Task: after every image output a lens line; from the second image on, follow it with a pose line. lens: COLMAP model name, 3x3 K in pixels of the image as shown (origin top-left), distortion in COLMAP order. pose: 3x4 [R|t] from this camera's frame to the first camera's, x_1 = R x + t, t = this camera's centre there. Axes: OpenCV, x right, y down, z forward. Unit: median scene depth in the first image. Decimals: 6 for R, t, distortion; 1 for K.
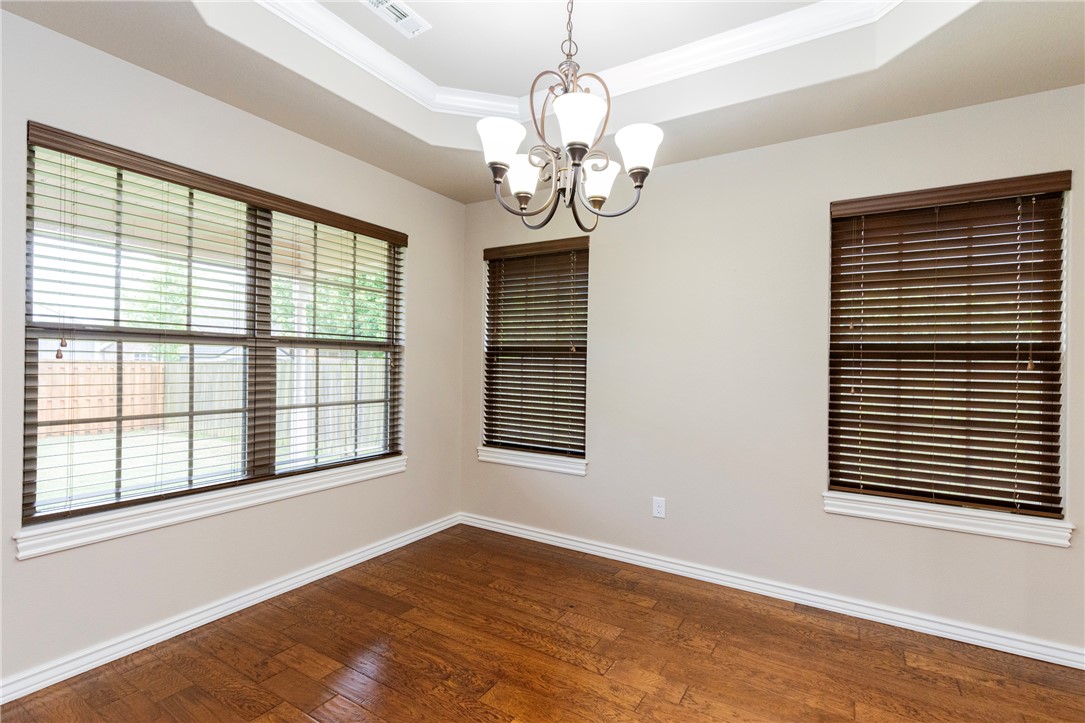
lens RADIAL K [[490.5, 0, 542.8], [0, 490.5, 364.8], [0, 0, 1]] dist [0.007320, -0.001079]
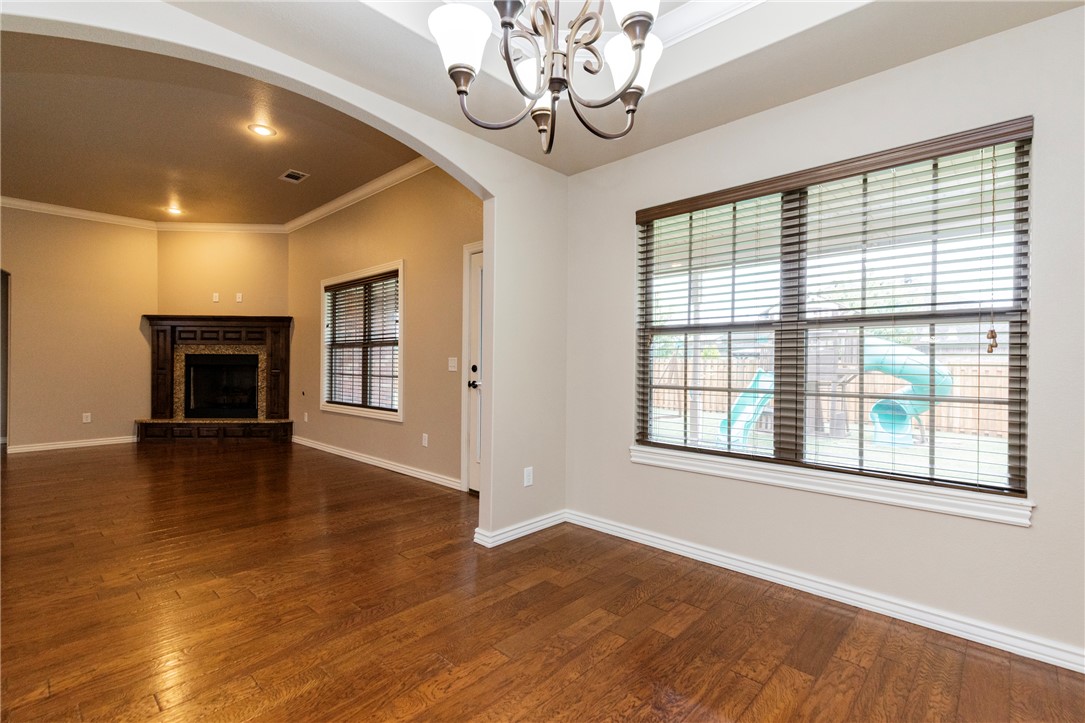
lens RADIAL K [[490.5, 0, 545.3], [0, 490.5, 367.2], [0, 0, 1]] dist [0.007320, -0.001079]
pose [[-0.188546, -0.000164, -0.982064, 0.497228], [0.001766, 0.999998, -0.000506, 0.040623], [0.982063, -0.001830, -0.188546, 0.721502]]
